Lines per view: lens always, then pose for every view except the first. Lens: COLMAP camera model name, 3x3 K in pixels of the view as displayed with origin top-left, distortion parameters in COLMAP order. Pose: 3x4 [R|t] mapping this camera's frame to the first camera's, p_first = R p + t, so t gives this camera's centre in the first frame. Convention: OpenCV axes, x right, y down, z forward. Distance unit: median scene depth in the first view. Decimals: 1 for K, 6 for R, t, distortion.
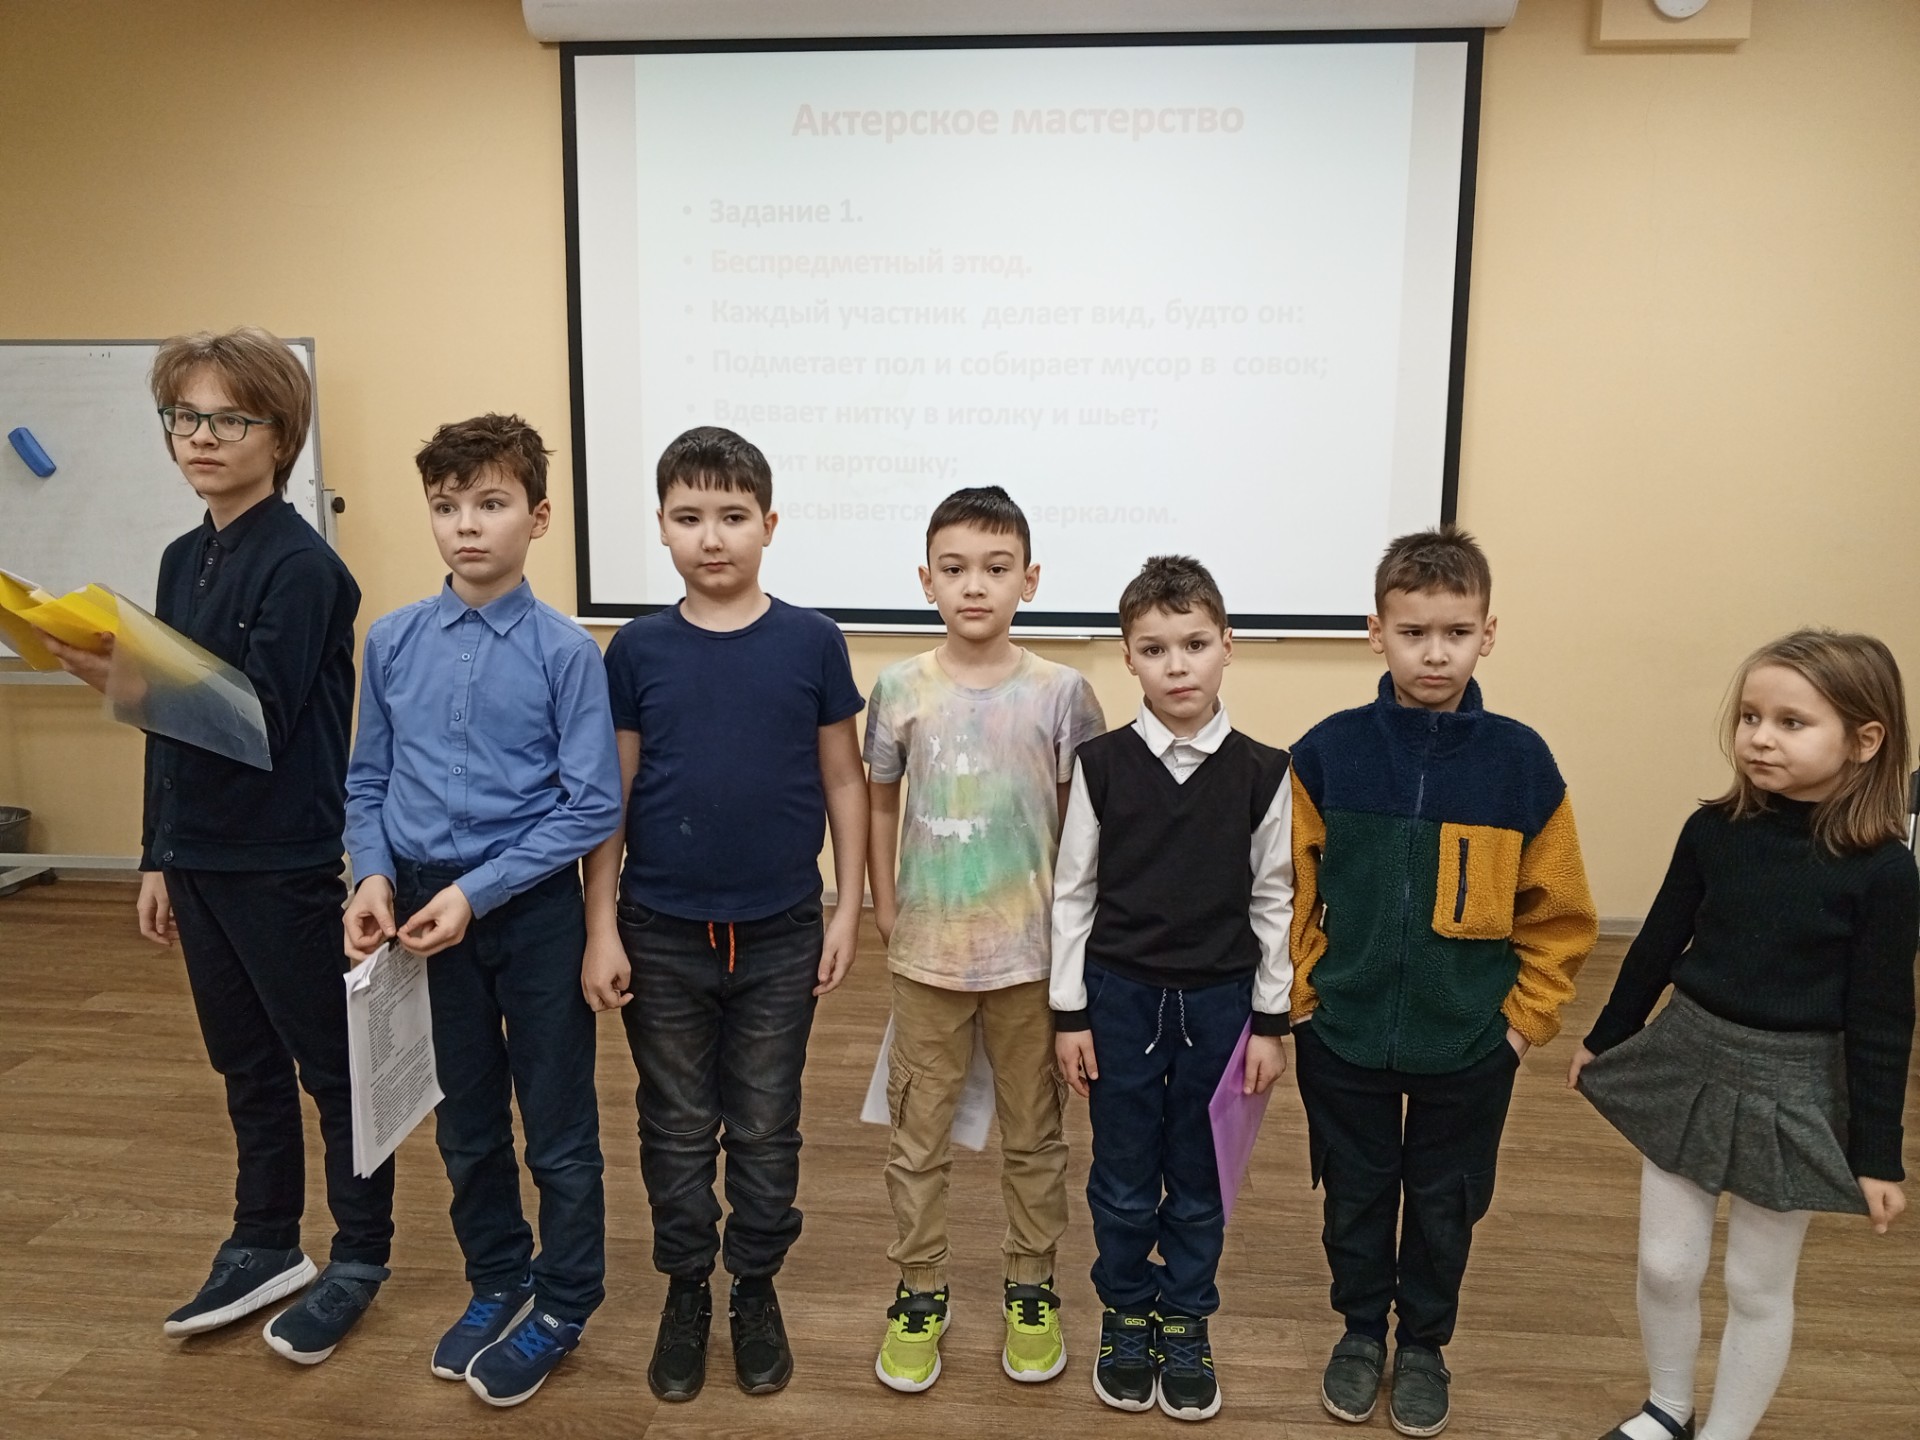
lens RADIAL K [[1359.7, 0, 962.6], [0, 1359.7, 718.8], [0, 0, 1]] dist [-0.052307, -0.003407]
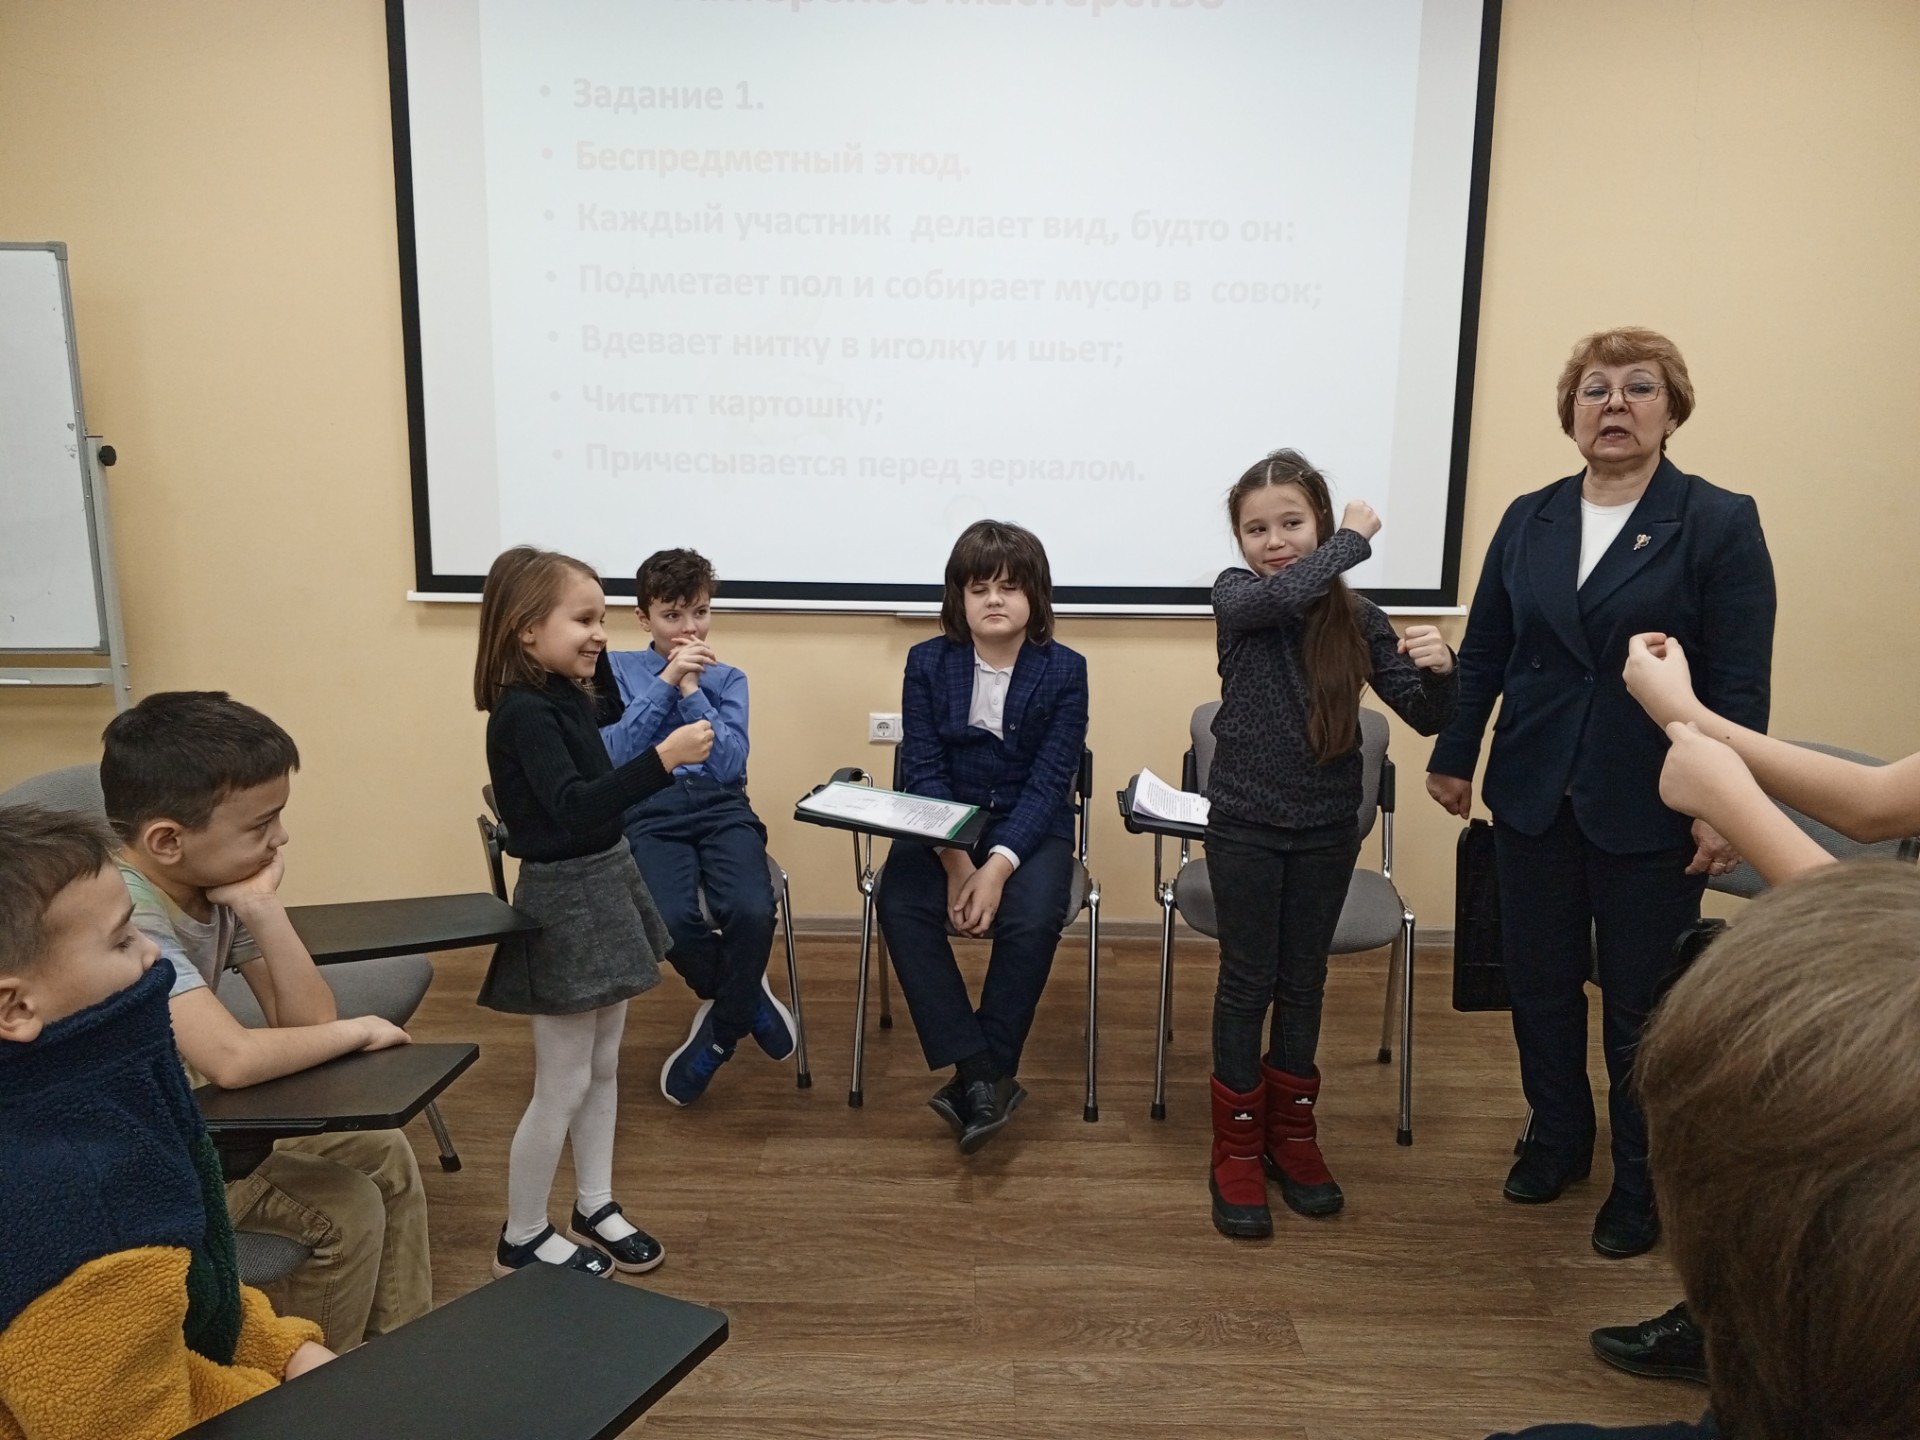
lens RADIAL K [[1359.7, 0, 957.9], [0, 1359.7, 719.9], [0, 0, 1]] dist [-0.052307, -0.003407]
pose [[0.996553, -0.009617, 0.082397, -0.027808], [0.006441, 0.999229, 0.038728, -0.029201], [-0.082706, -0.038063, 0.995847, 0.168284]]
